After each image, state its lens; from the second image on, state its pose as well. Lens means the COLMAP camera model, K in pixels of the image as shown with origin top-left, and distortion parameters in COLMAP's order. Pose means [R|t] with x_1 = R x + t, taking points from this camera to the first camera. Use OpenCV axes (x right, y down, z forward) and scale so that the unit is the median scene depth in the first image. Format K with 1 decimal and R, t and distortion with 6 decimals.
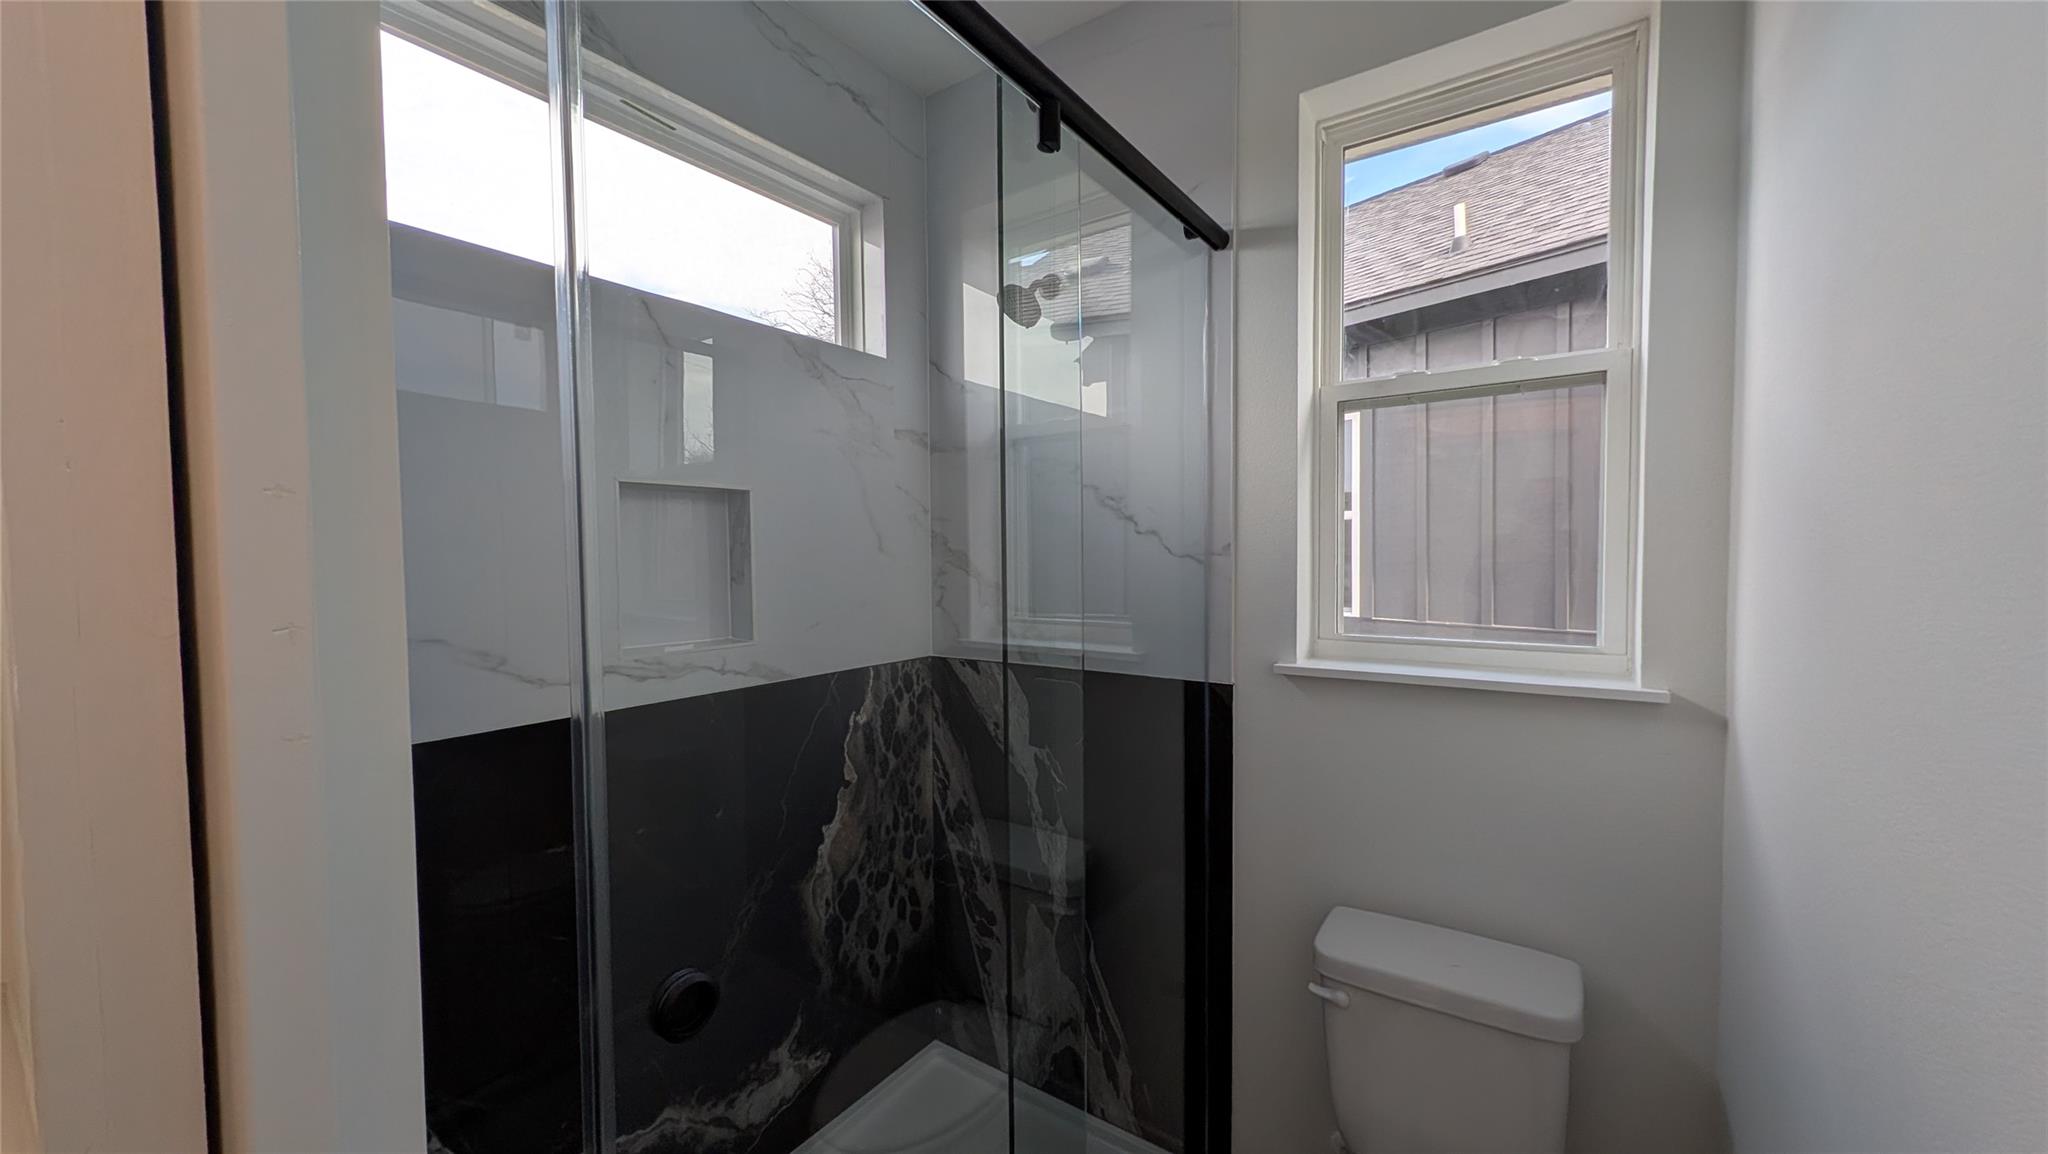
lens RADIAL K [[767.8, 0, 1021.8], [0, 767.8, 578.3], [0, 0, 1]] dist [0.007880, 0.000284]
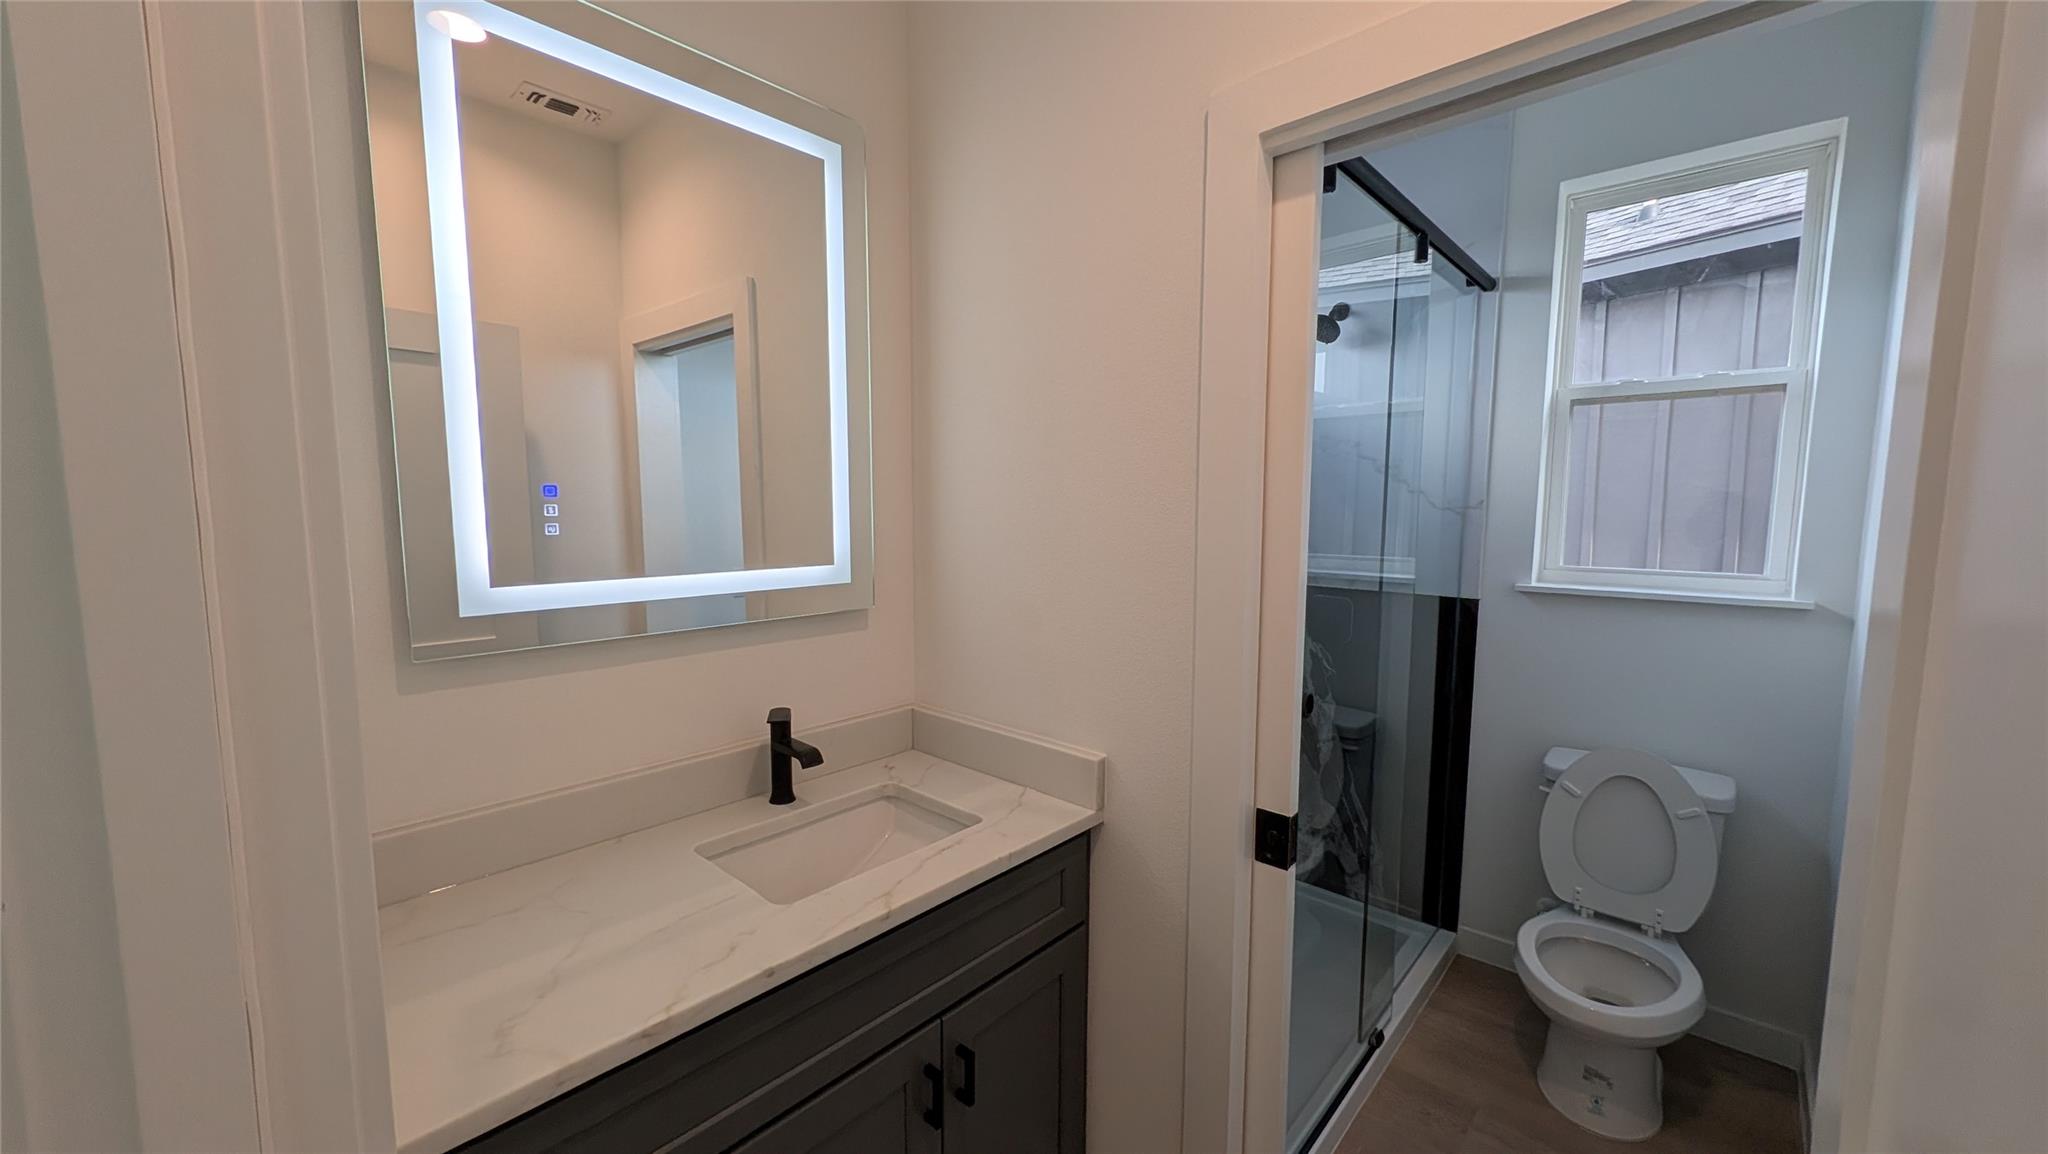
lens RADIAL K [[767.8, 0, 1026.3], [0, 767.8, 579.8], [0, 0, 1]] dist [0.007880, 0.000284]
pose [[0.992119, 0.024244, -0.122930, -0.391859], [-0.016439, 0.997807, 0.064111, 0.024064], [0.124215, -0.061585, 0.990342, -0.532156]]
